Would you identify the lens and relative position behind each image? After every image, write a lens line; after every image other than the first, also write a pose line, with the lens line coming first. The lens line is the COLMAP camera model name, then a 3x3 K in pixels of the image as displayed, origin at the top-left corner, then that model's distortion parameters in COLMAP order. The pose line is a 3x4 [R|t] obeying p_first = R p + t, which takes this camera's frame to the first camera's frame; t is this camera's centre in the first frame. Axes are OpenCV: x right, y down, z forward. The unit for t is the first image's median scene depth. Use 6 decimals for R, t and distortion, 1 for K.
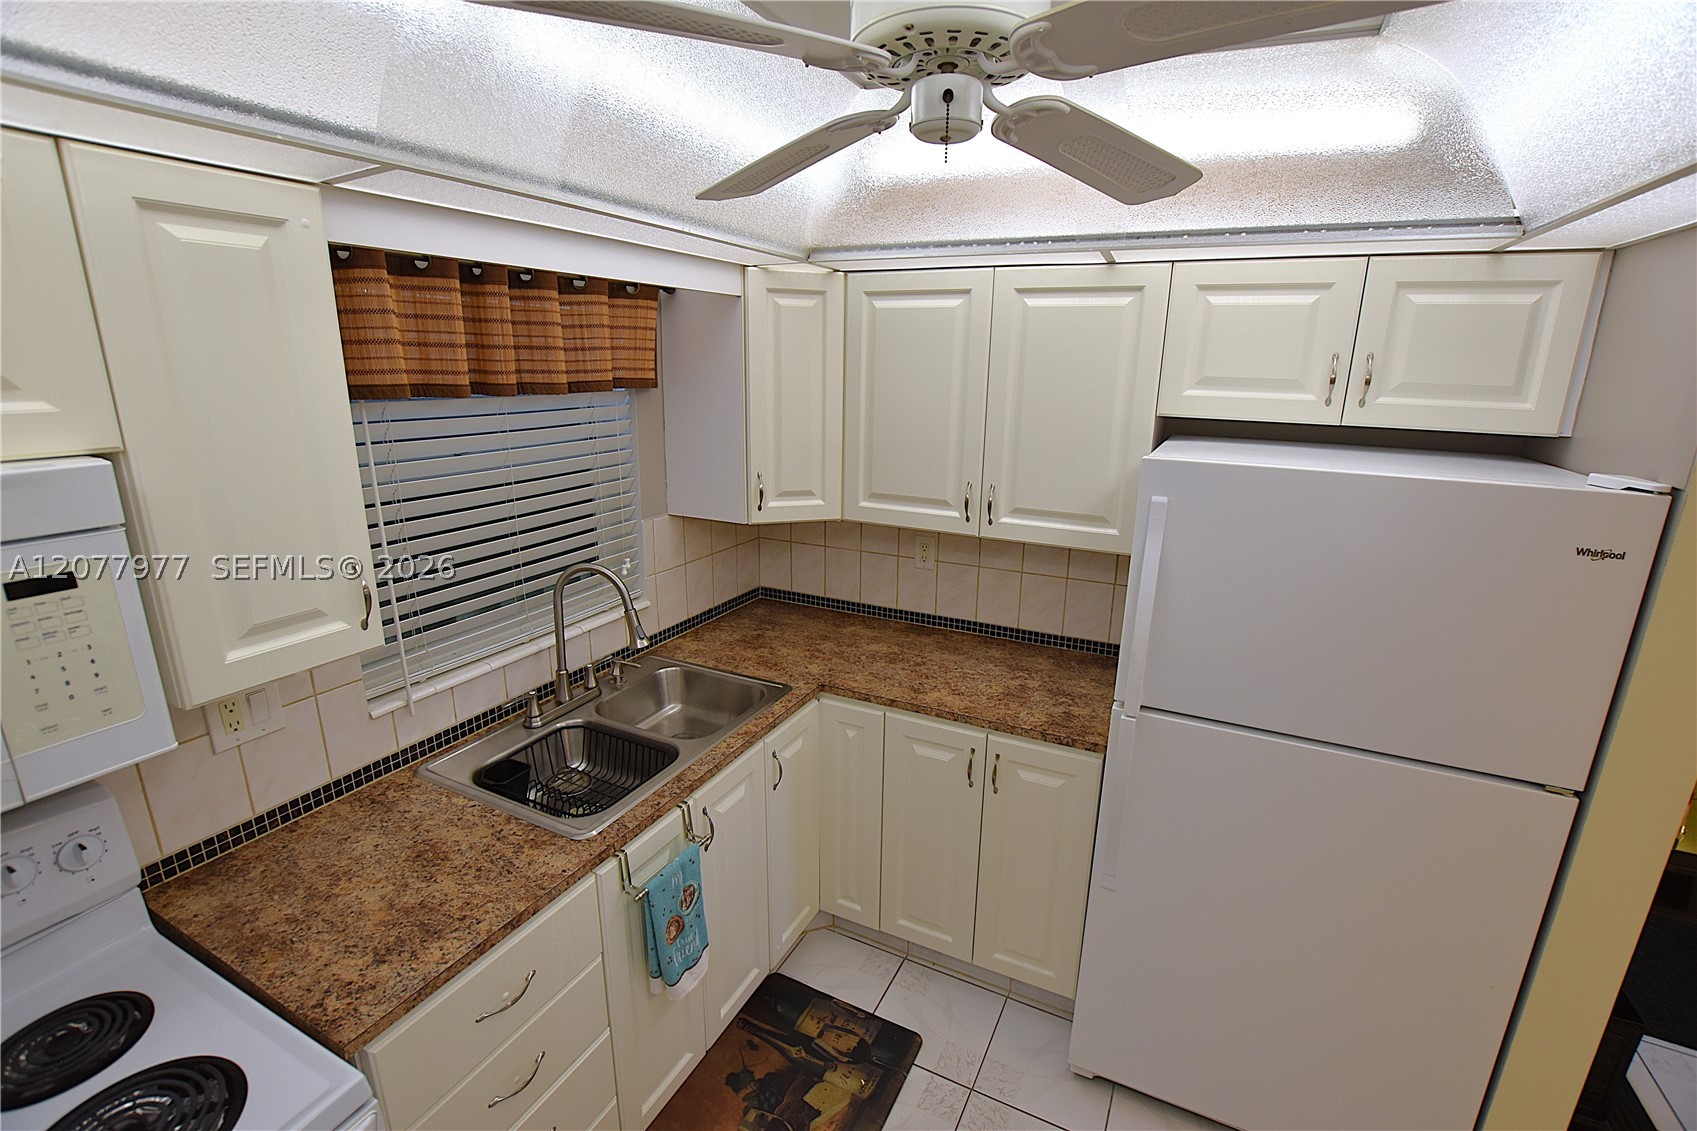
lens RADIAL K [[745.3, 0, 848.5], [0, 745.3, 565.5], [0, 0, 1]] dist [-0.030102, -0.000174]
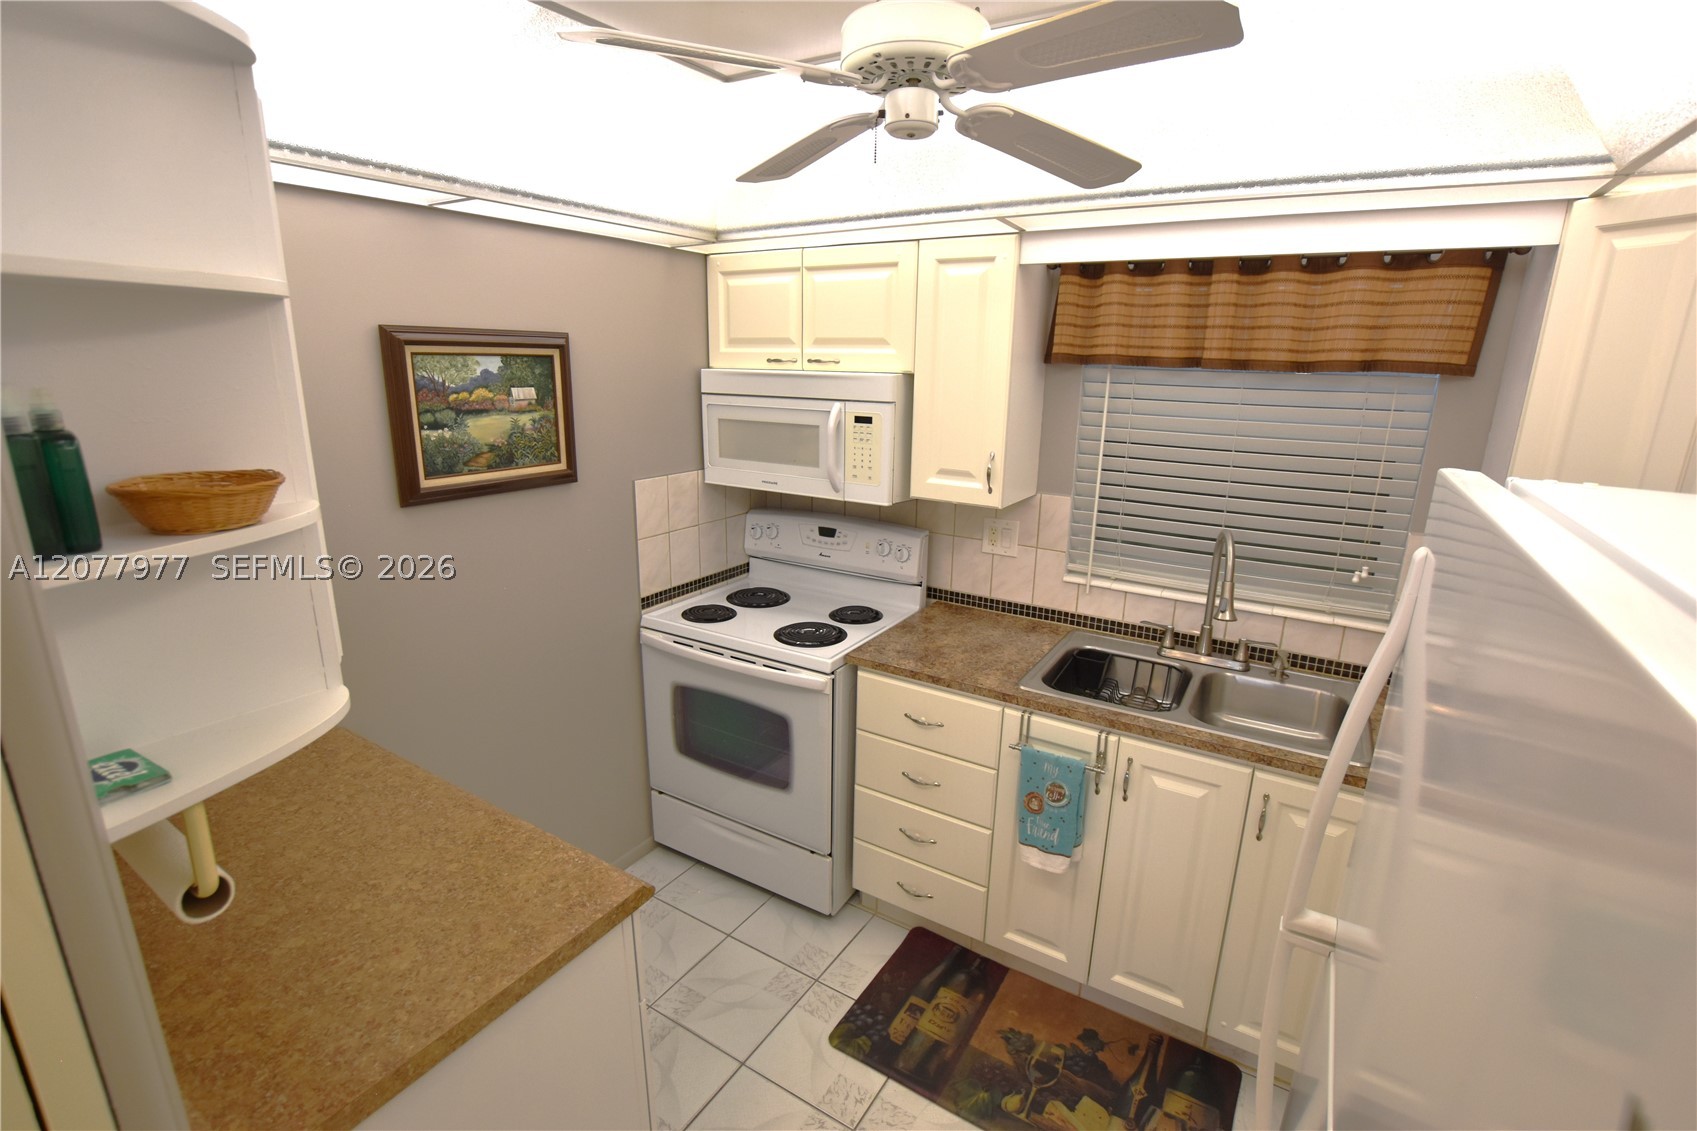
lens RADIAL K [[752.2, 0, 852.0], [0, 752.2, 559.9], [0, 0, 1]] dist [-0.034327, 0.004339]
pose [[-0.076287, 0.241406, -0.967421, 0.845903], [-0.283460, 0.924964, 0.253164, -0.093845], [0.955945, 0.293538, -0.002134, 0.586880]]
